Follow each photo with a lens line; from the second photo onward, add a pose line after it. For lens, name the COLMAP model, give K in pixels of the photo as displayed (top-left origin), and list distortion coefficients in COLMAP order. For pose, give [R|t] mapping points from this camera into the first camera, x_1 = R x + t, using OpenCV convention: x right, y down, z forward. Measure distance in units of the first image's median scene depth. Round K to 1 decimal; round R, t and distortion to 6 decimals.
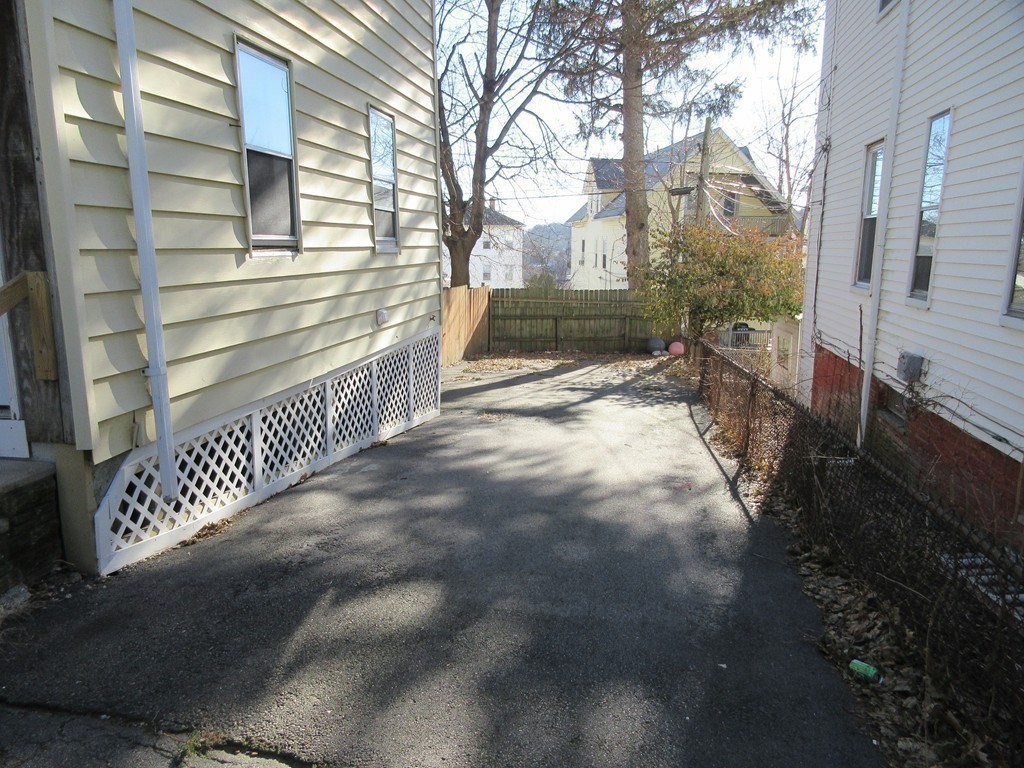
lens RADIAL K [[819.6, 0, 512.0], [0, 819.6, 384.0], [0, 0, 1]] dist [0.000127, -0.000121]
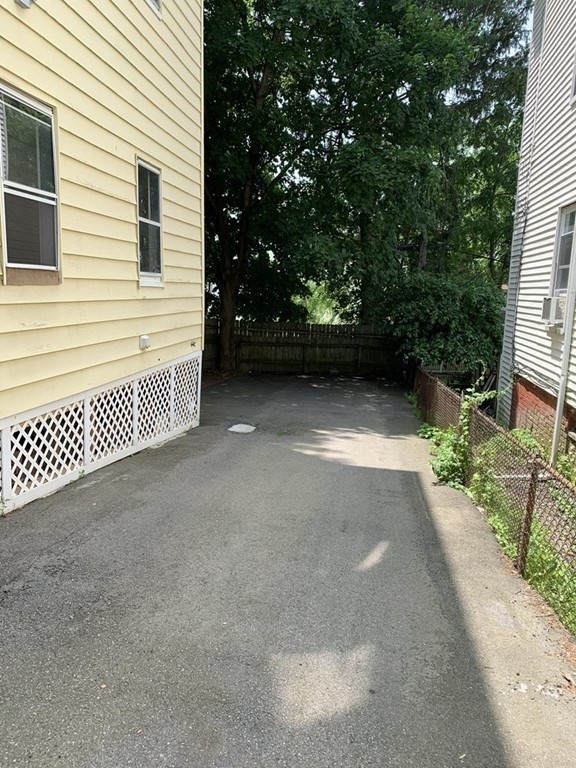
lens RADIAL K [[614.7, 0, 288.0], [0, 614.7, 384.0], [0, 0, 1]] dist [0.000127, -0.000121]
pose [[0.999489, 0.024350, 0.020698, 0.012364], [-0.024020, 0.999582, -0.016060, -0.006419], [-0.021080, 0.015555, 0.999657, 0.061712]]
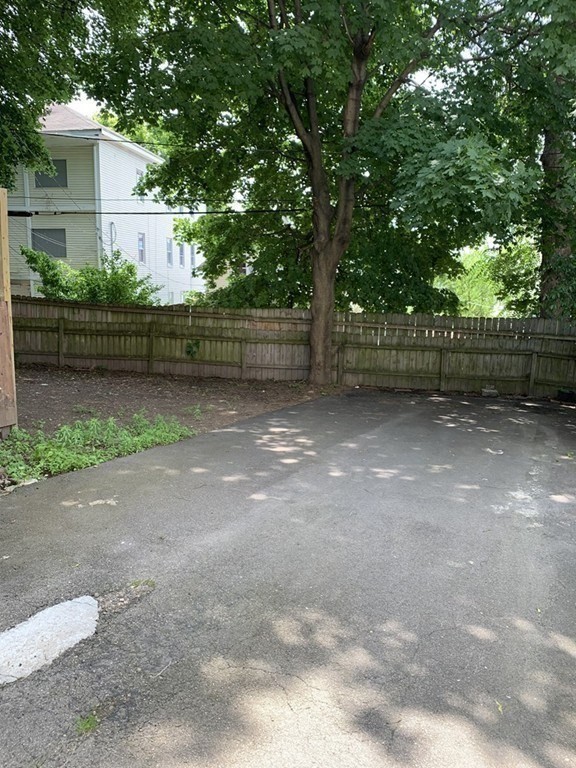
lens RADIAL K [[614.7, 0, 288.0], [0, 614.7, 384.0], [0, 0, 1]] dist [0.000127, -0.000121]
pose [[0.957724, 0.064652, -0.280330, 0.087448], [-0.064462, 0.997871, 0.009910, -0.046001], [0.280374, 0.008580, 0.959853, 0.391459]]
